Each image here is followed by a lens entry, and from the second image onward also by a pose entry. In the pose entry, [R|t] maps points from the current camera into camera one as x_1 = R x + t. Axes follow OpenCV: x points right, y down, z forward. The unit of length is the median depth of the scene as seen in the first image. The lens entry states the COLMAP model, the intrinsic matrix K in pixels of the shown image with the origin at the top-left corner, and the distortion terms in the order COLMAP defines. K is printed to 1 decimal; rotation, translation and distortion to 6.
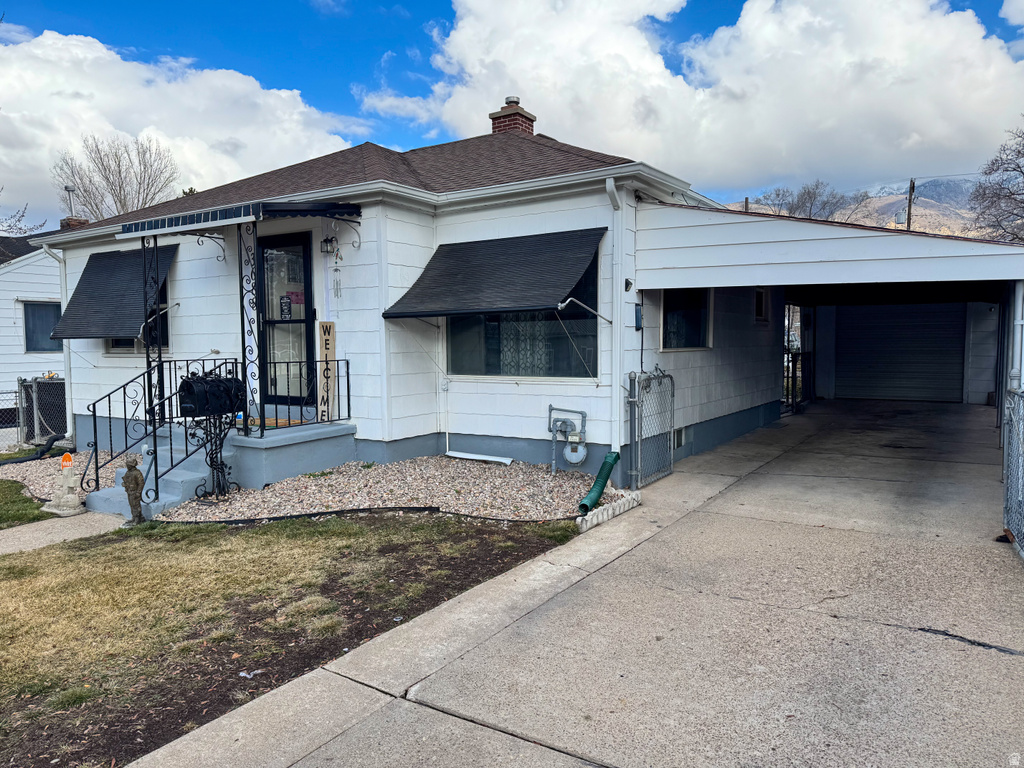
lens RADIAL K [[717.8, 0, 512.0], [0, 717.8, 384.0], [0, 0, 1]] dist [0.003468, 0.003063]
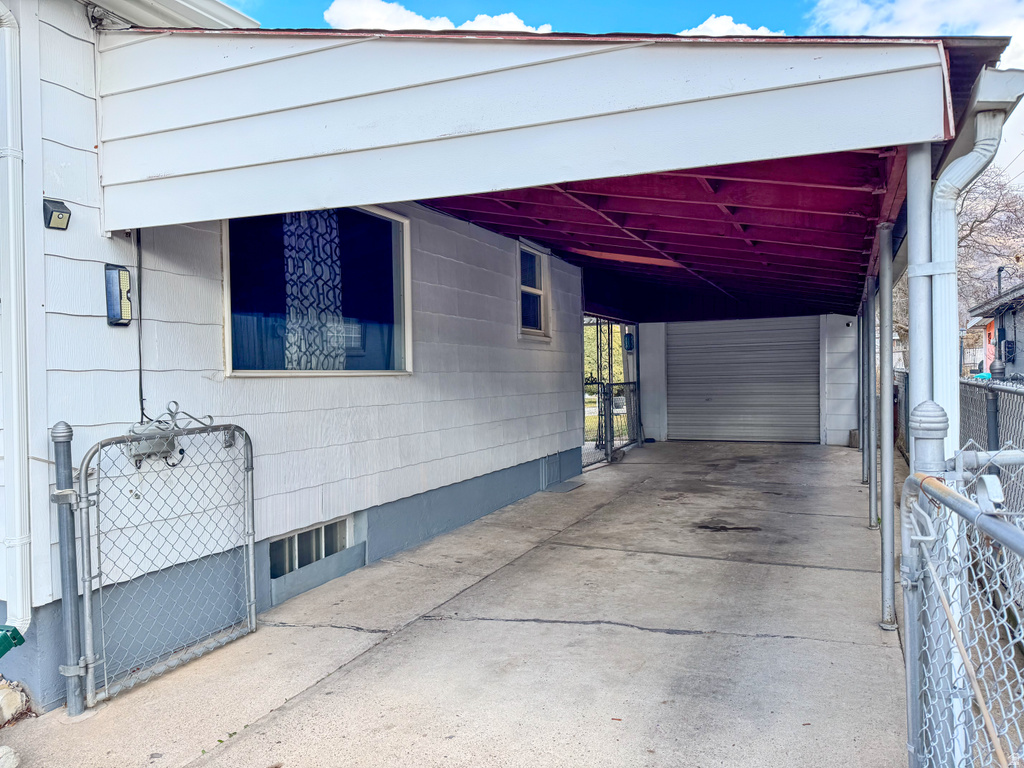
lens RADIAL K [[756.9, 0, 512.0], [0, 756.9, 384.0], [0, 0, 1]] dist [0.074496, -0.000795]
pose [[0.985260, -0.011724, 0.170663, 0.239104], [0.020076, 0.998679, -0.047294, -0.008824], [-0.169883, 0.050023, 0.984194, 0.359118]]
